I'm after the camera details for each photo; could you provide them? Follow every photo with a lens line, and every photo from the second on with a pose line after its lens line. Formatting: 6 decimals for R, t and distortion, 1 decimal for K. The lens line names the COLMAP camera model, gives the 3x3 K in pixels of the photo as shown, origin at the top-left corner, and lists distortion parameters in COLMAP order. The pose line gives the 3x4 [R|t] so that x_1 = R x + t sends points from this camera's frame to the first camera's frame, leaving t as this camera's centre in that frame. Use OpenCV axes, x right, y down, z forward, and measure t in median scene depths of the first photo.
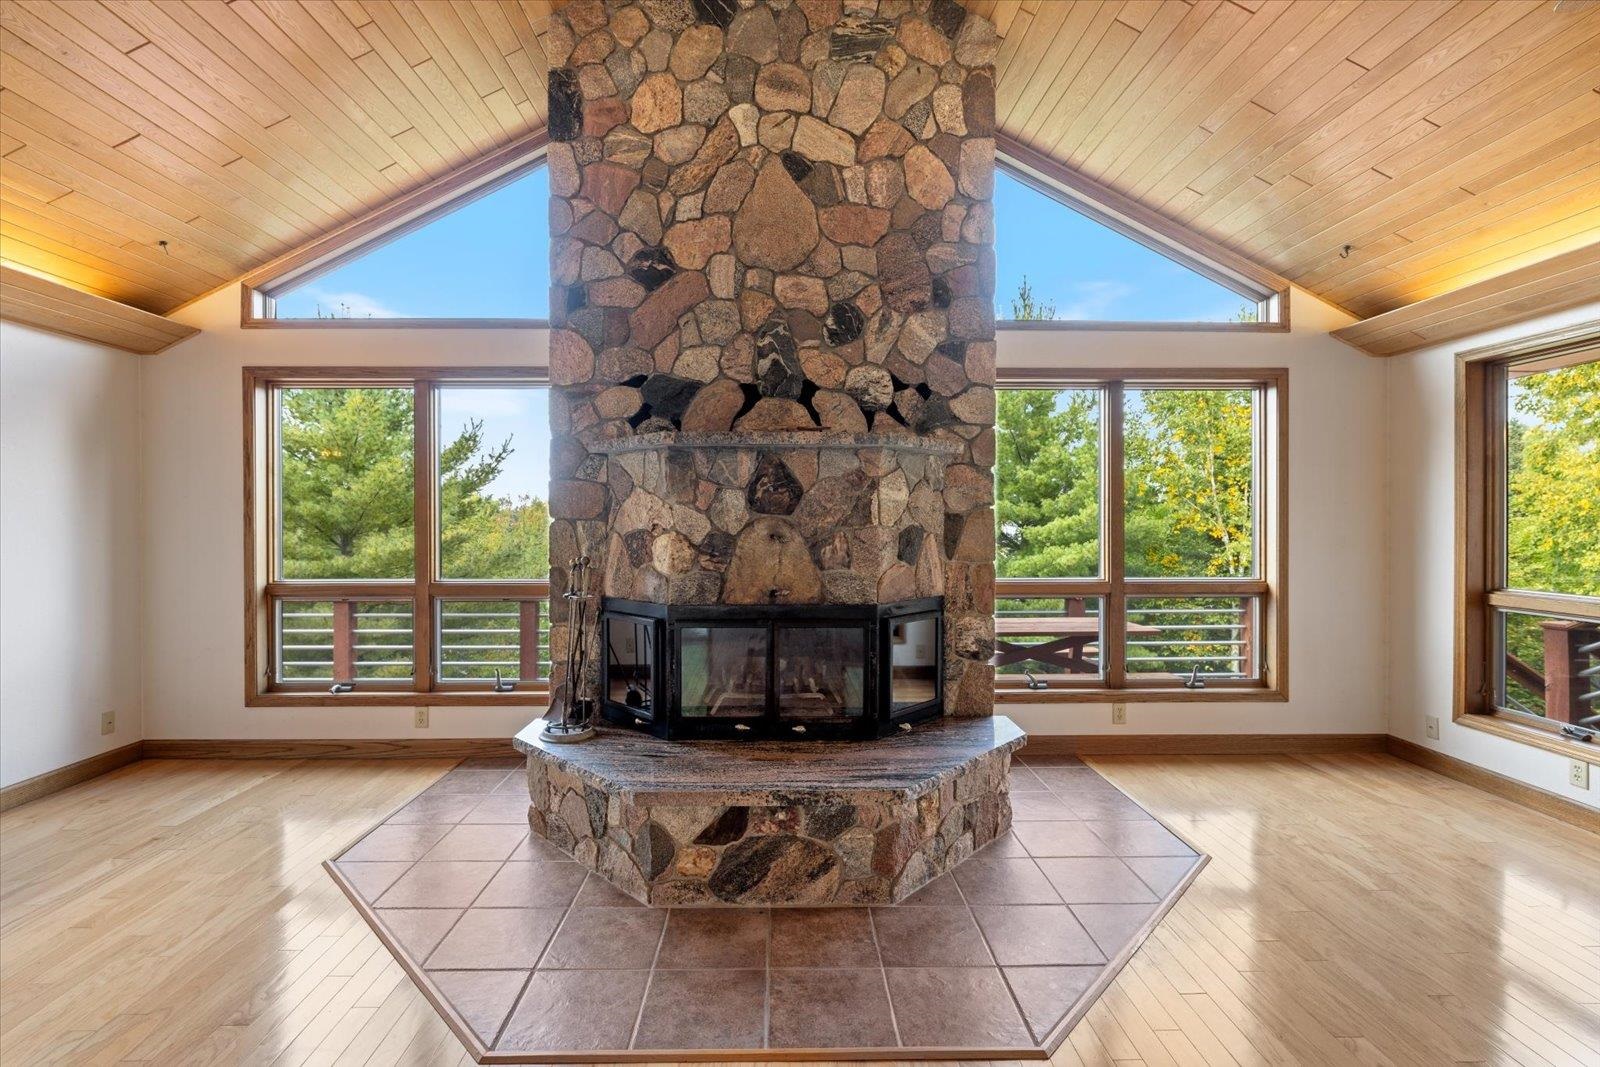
lens RADIAL K [[716.9, 0, 783.2], [0, 716.9, 524.2], [0, 0, 1]] dist [-0.003108, 0.000016]
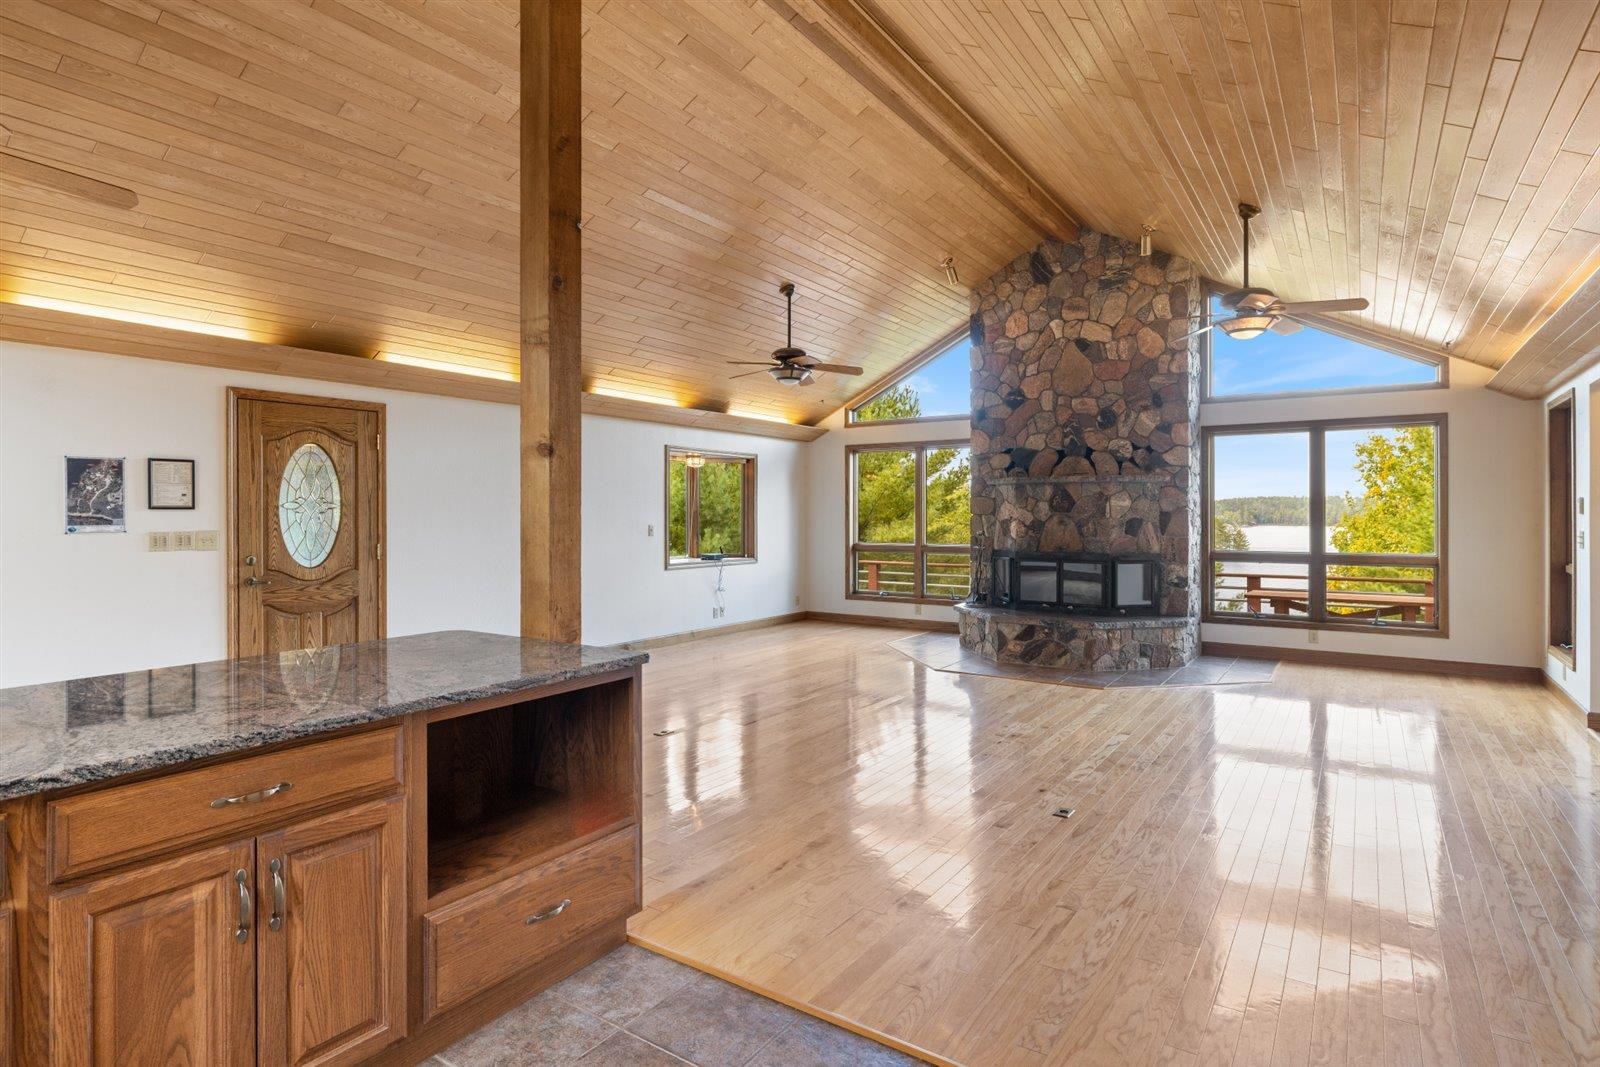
lens RADIAL K [[819.3, 0, 799.8], [0, 819.3, 511.2], [0, 0, 1]] dist [-0.000685, -0.000317]
pose [[0.823216, -0.001345, -0.567727, 0.692015], [-0.003914, 0.999960, -0.008044, 0.005378], [0.567715, 0.008844, 0.823177, -1.417532]]
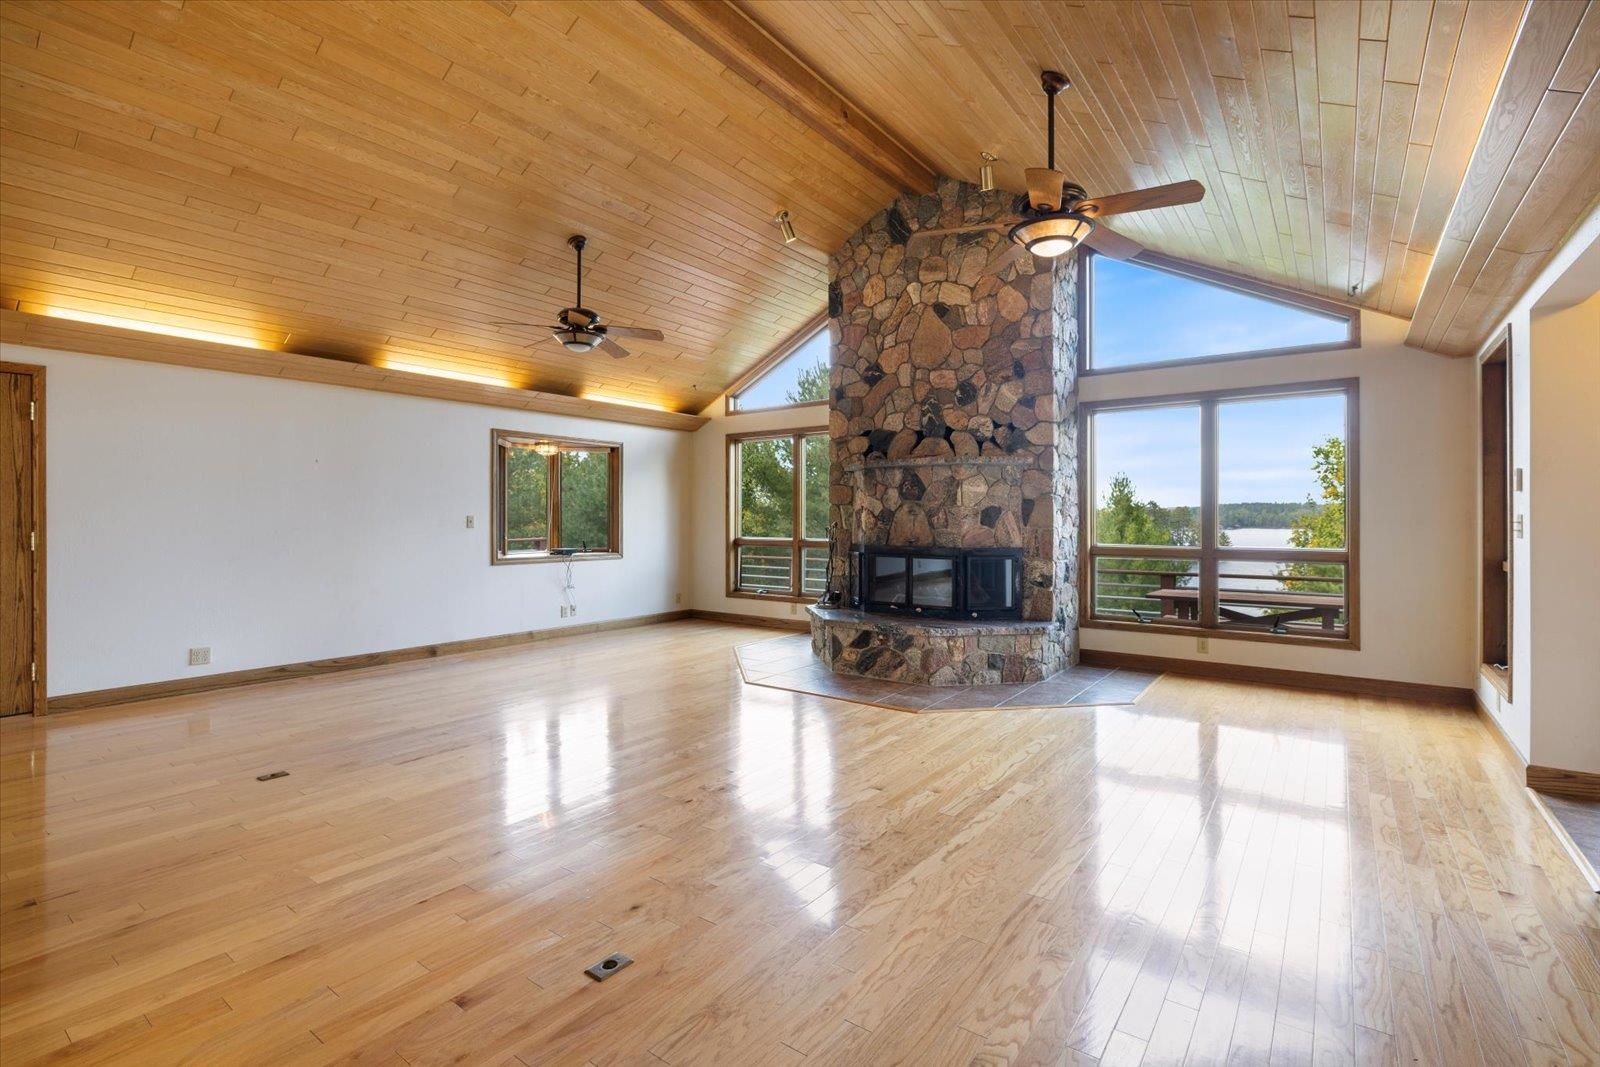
lens RADIAL K [[723.3, 0, 797.2], [0, 723.3, 514.7], [0, 0, 1]] dist [-0.007644, 0.000319]
pose [[0.799339, -0.001852, -0.600877, 0.830605], [-0.004215, 0.999953, -0.008689, 0.039053], [0.600865, 0.009478, 0.799294, -0.686151]]
